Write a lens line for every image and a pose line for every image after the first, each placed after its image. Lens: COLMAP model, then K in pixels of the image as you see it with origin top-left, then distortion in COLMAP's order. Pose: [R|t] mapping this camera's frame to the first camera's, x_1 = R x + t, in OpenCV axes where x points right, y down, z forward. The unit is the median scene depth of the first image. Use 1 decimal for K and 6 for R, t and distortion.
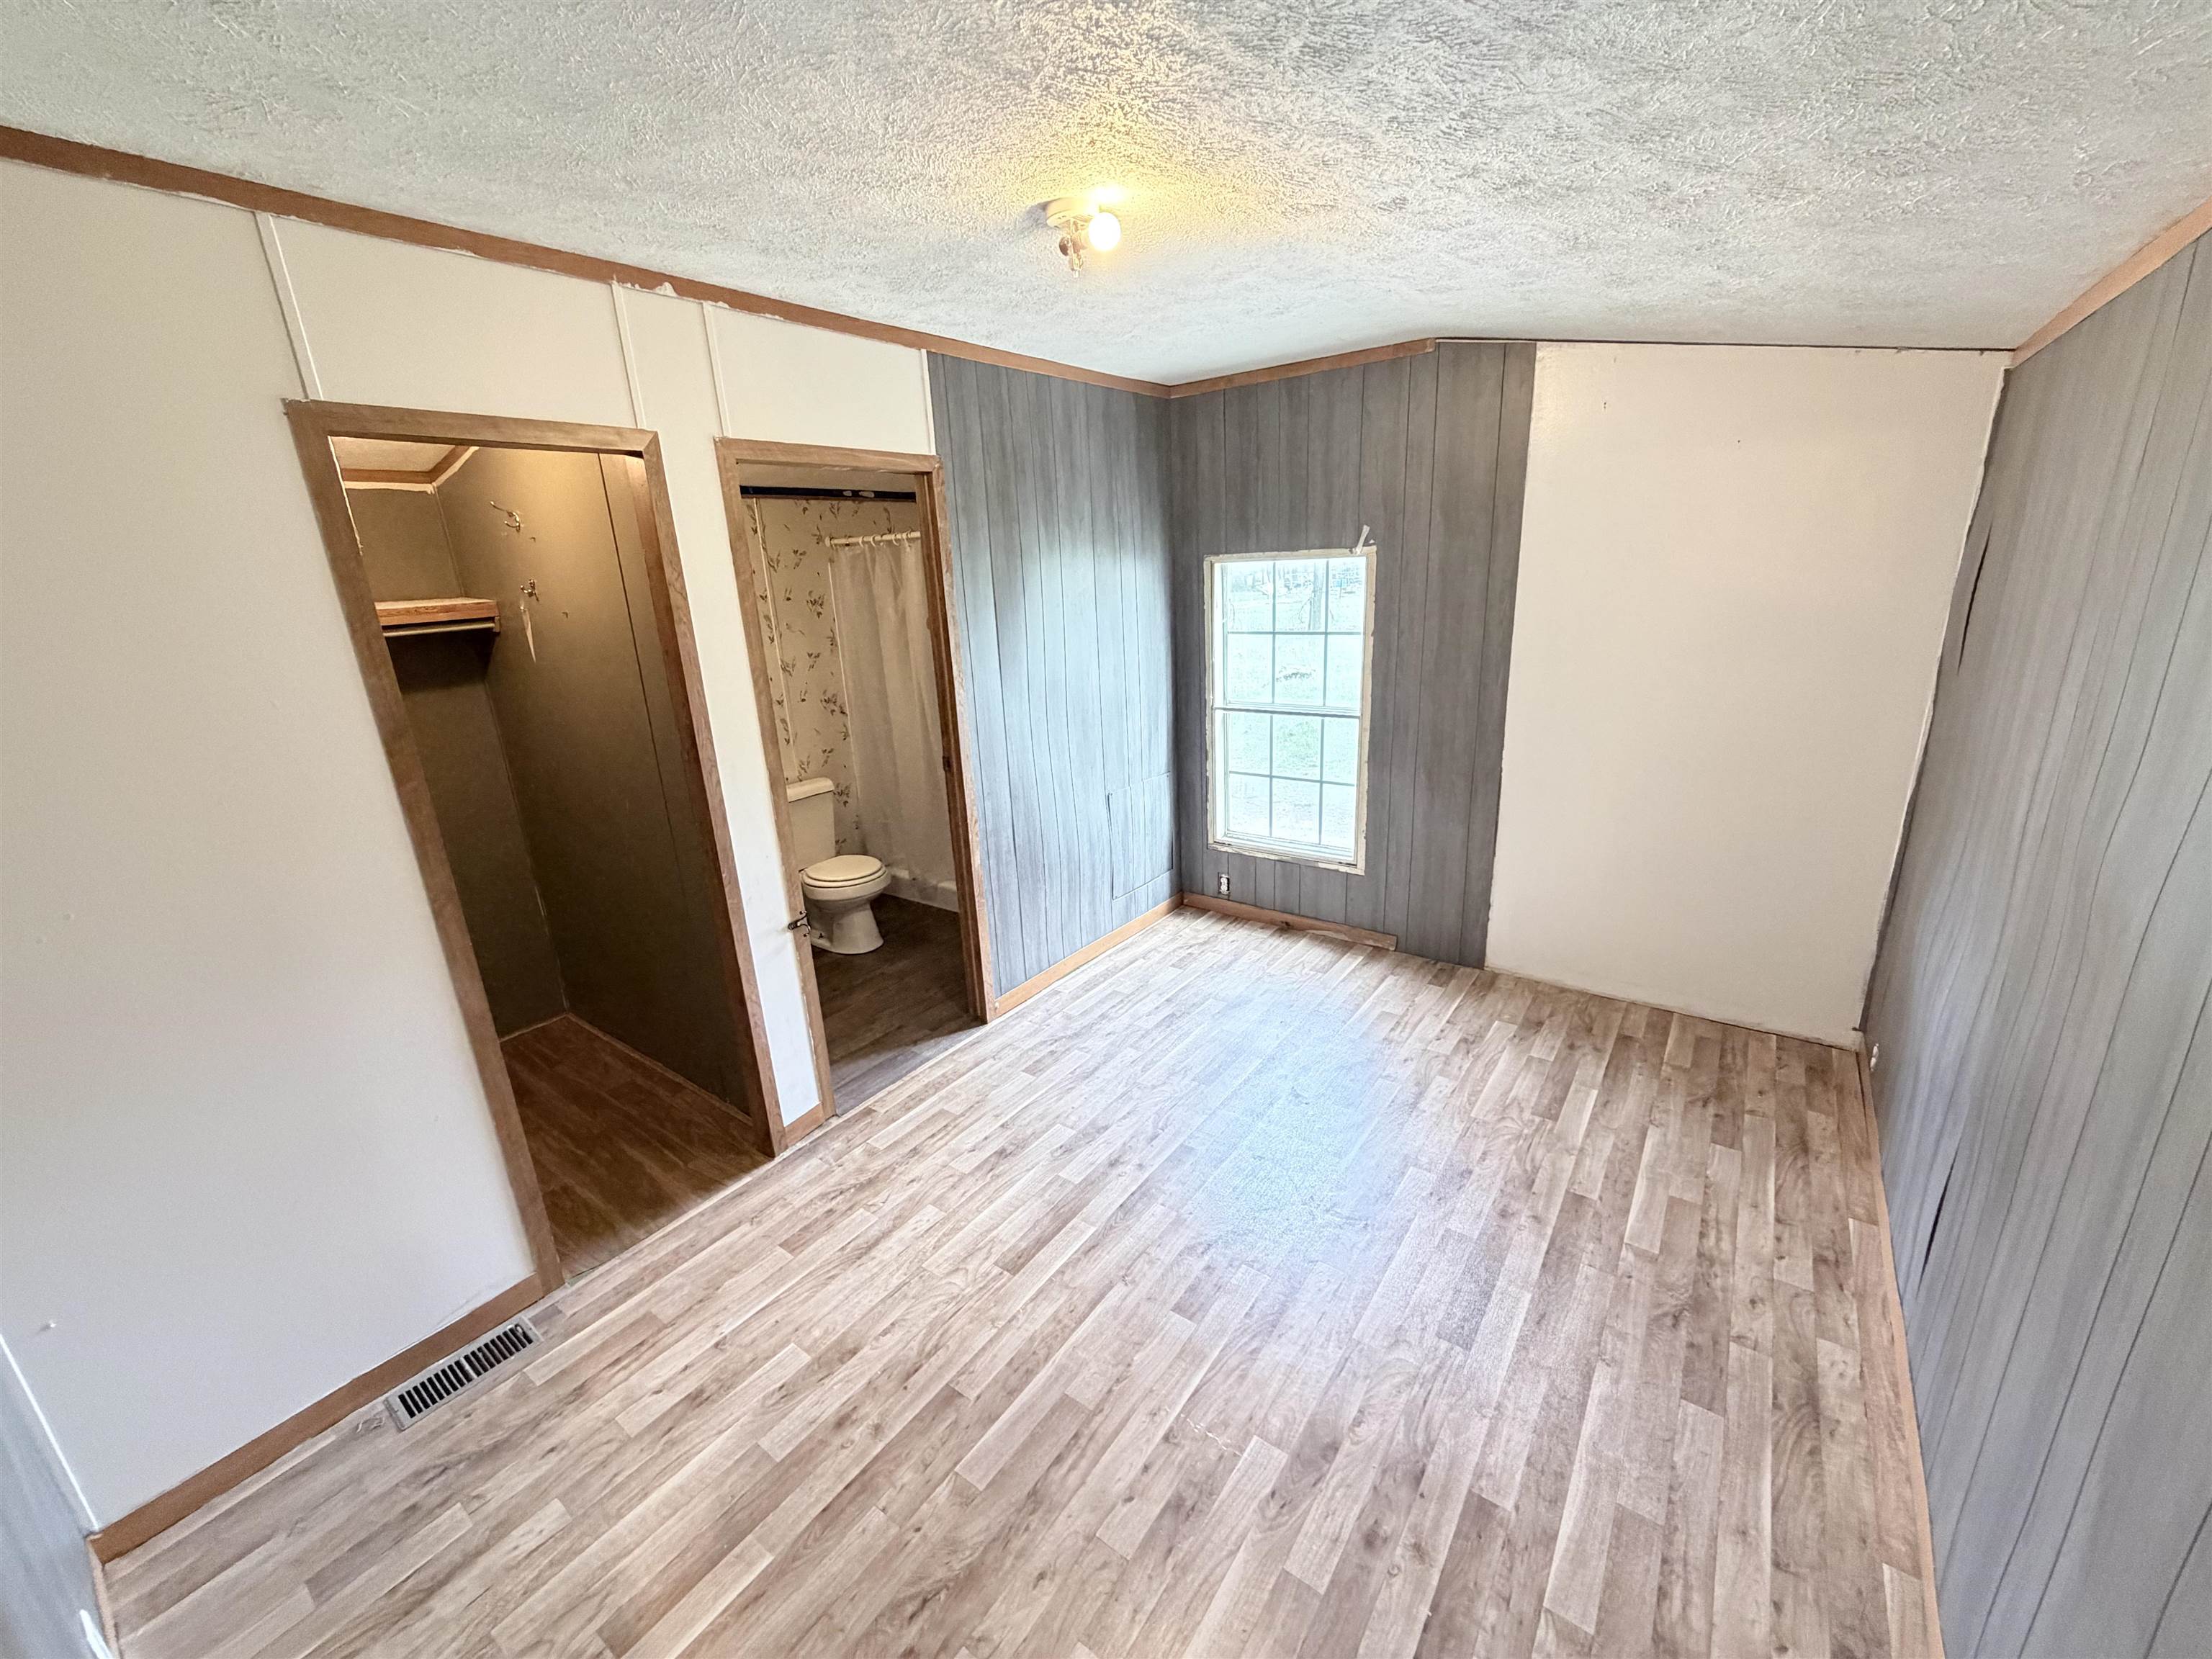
lens RADIAL K [[878.0, 0, 1098.4], [0, 878.0, 831.1], [0, 0, 1]] dist [0.000552, -0.000173]
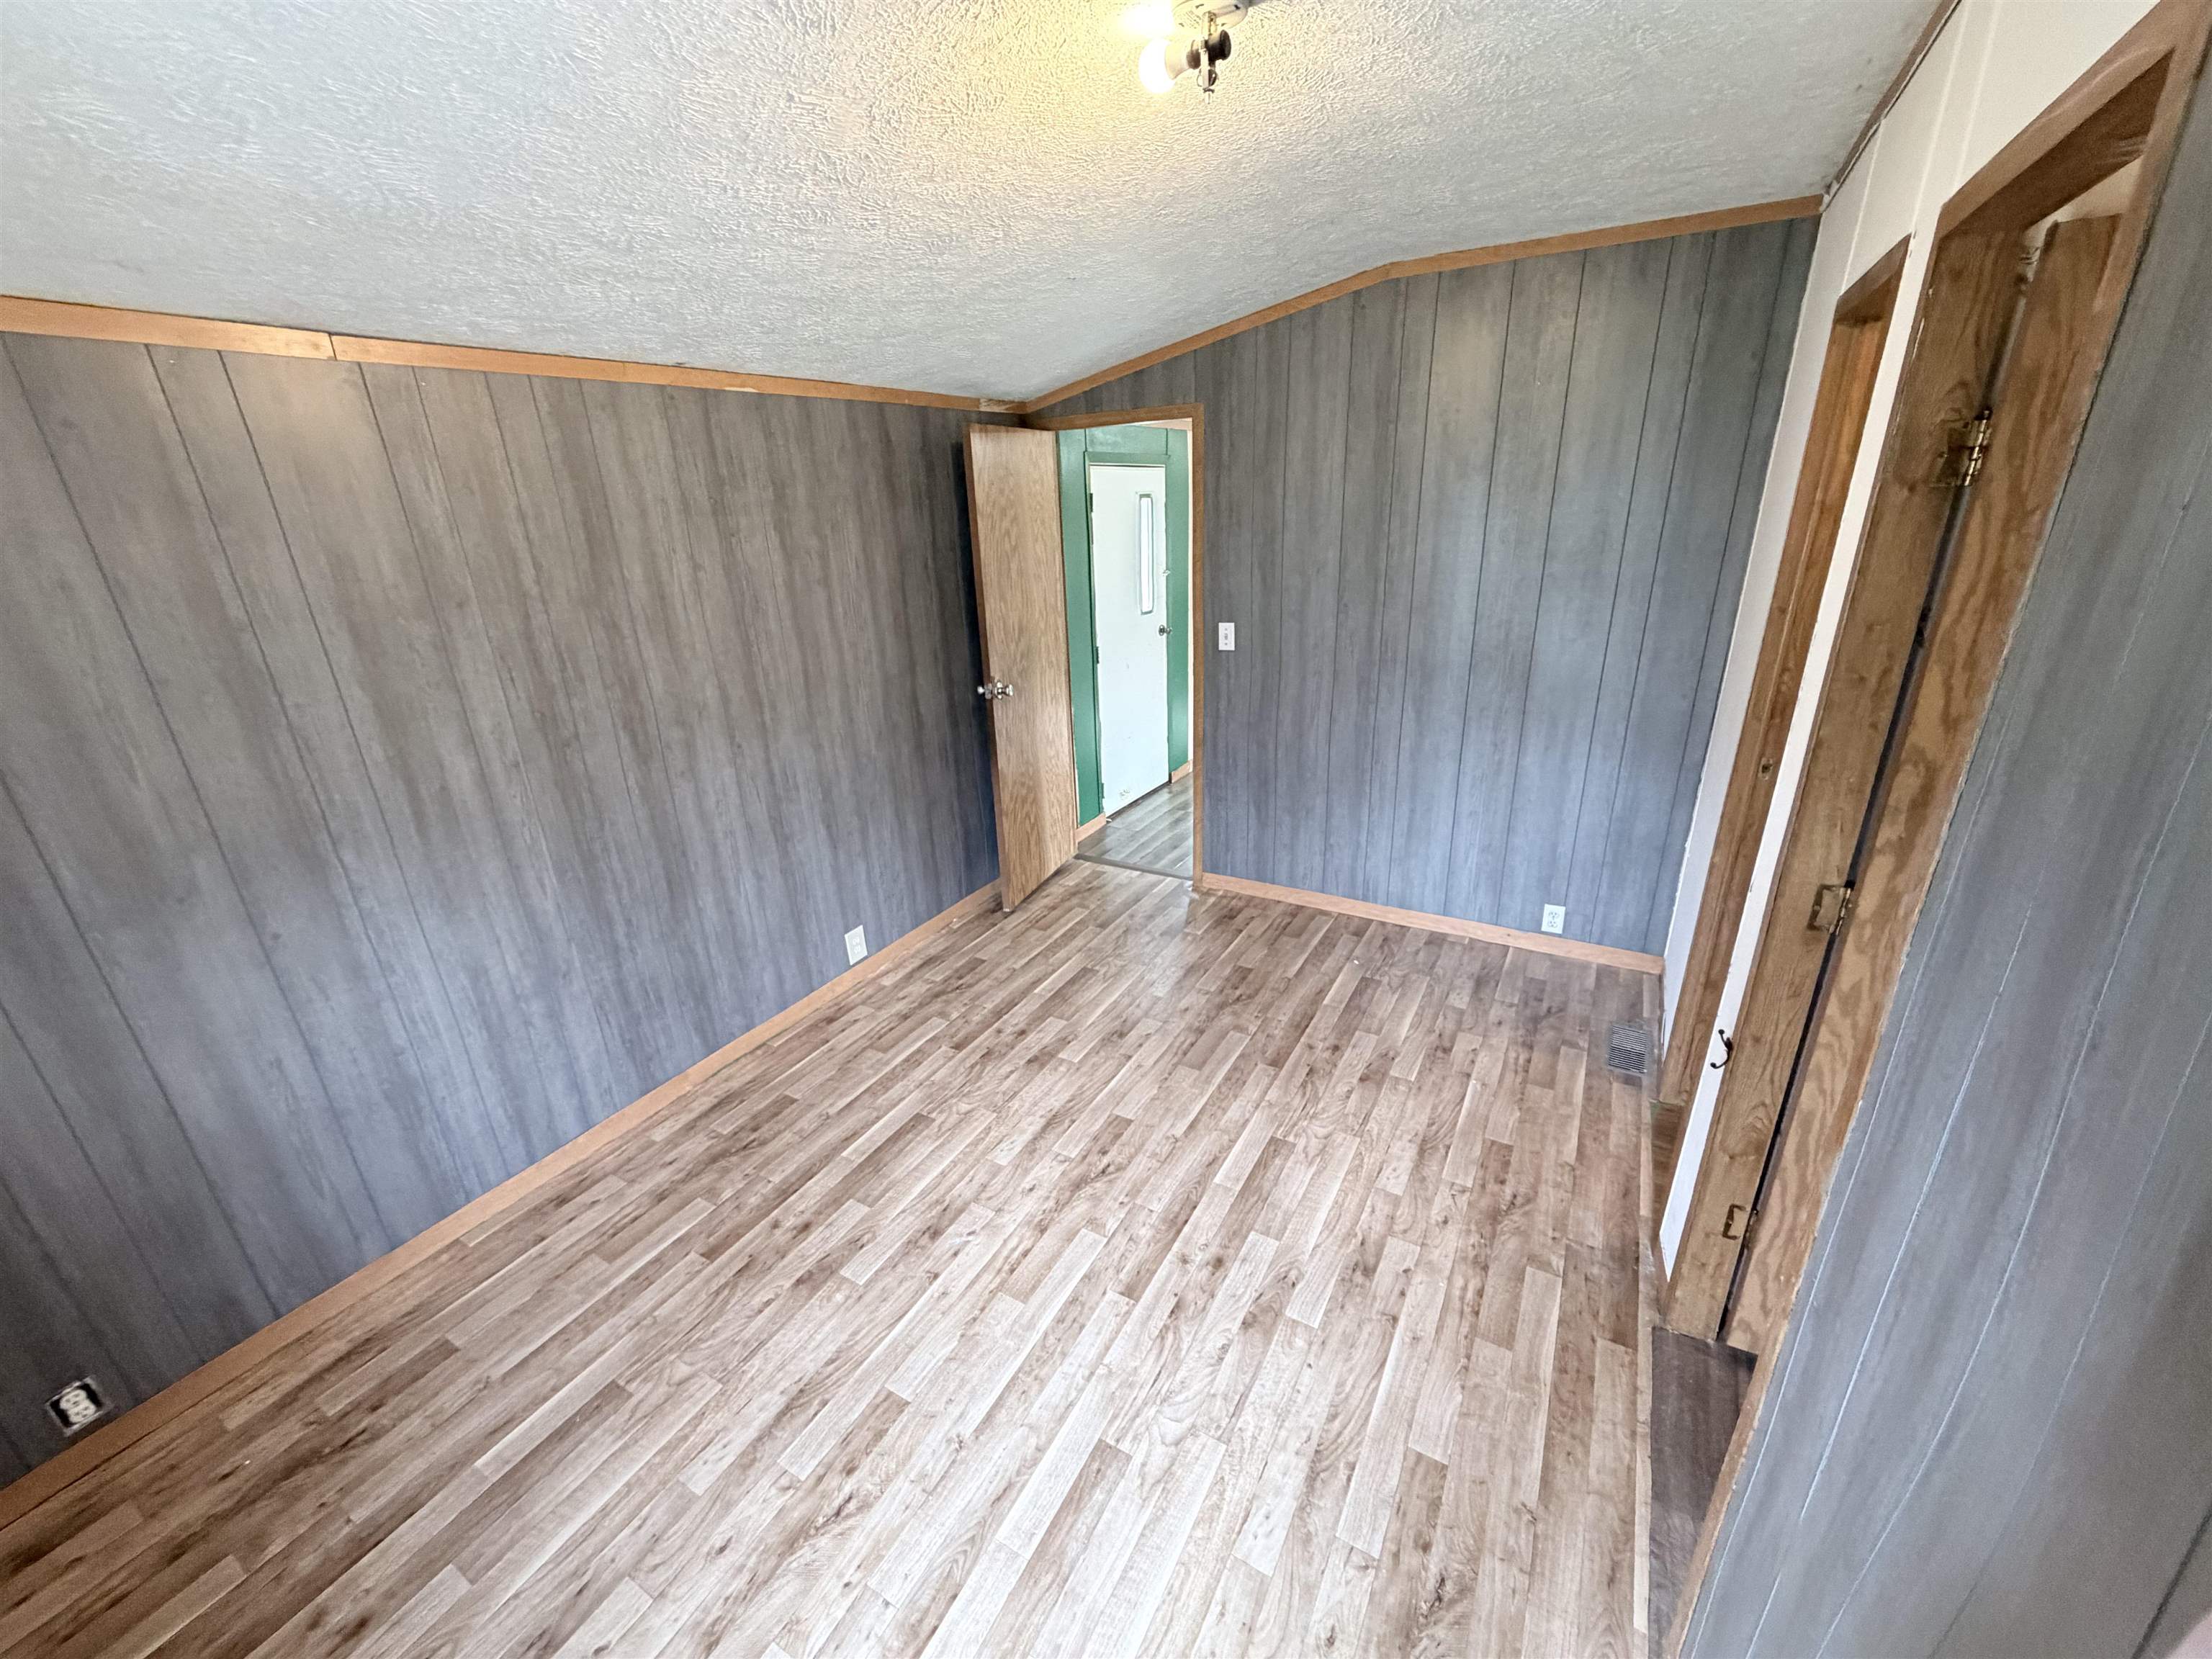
lens RADIAL K [[878.0, 0, 1098.4], [0, 878.0, 831.1], [0, 0, 1]] dist [0.000552, -0.000173]
pose [[-0.990224, 0.122098, -0.067437, 0.150848], [0.054824, 0.785258, 0.616737, -0.503316], [0.128258, 0.607011, -0.784276, 1.561726]]
